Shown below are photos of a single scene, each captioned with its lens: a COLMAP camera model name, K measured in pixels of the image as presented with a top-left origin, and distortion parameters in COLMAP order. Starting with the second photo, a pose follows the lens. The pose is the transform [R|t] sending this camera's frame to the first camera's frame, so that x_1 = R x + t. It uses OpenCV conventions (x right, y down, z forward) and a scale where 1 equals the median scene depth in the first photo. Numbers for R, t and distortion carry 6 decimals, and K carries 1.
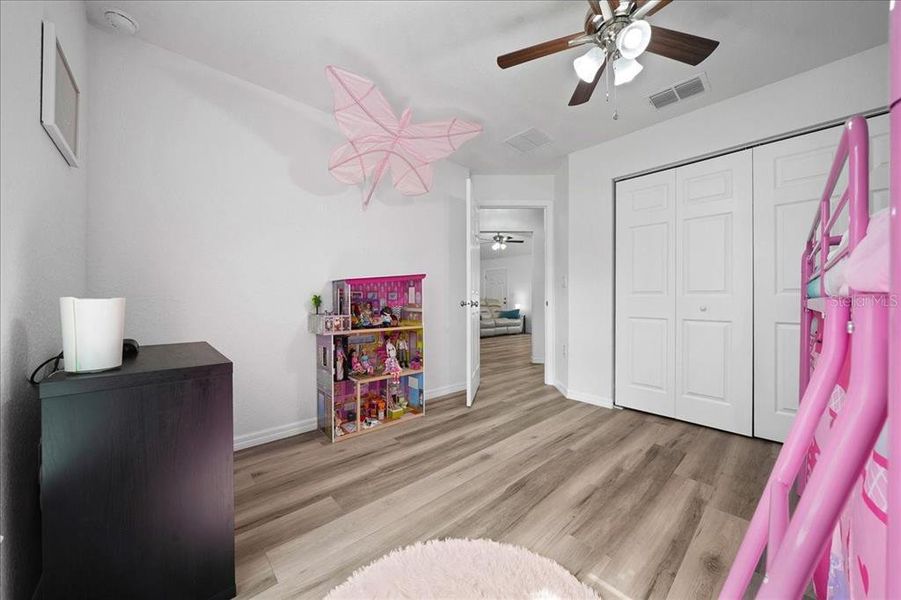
lens RADIAL K [[319.0, 0, 454.2], [0, 319.0, 305.3], [0, 0, 1]] dist [0.000175, 0.000033]
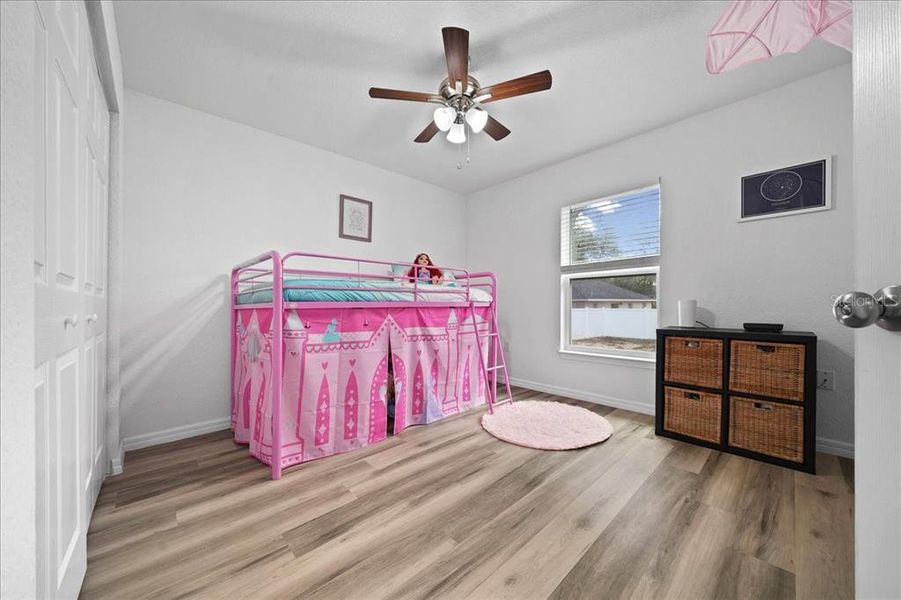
lens RADIAL K [[319.0, 0, 454.2], [0, 319.0, 305.3], [0, 0, 1]] dist [0.000175, 0.000033]
pose [[-0.999835, 0.007471, -0.016529, 0.362865], [0.007284, 0.999909, 0.011395, -0.008999], [0.016612, 0.011273, -0.999798, 1.565603]]
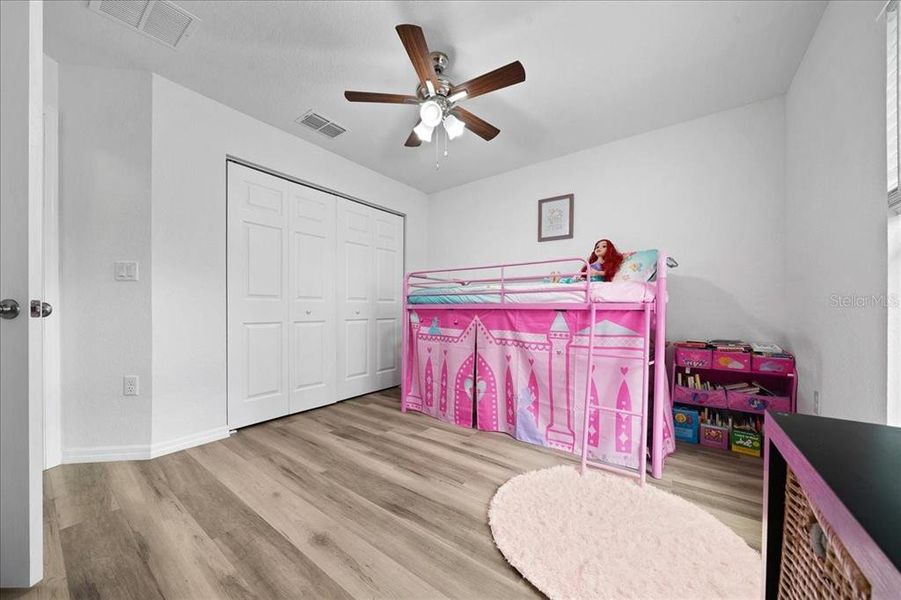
lens RADIAL K [[319.0, 0, 454.2], [0, 319.0, 305.3], [0, 0, 1]] dist [0.000175, 0.000033]
pose [[-0.198891, 0.006062, 0.980003, -0.558356], [0.010743, 0.999934, -0.004005, -0.001231], [-0.979963, 0.009732, -0.198943, 0.793888]]
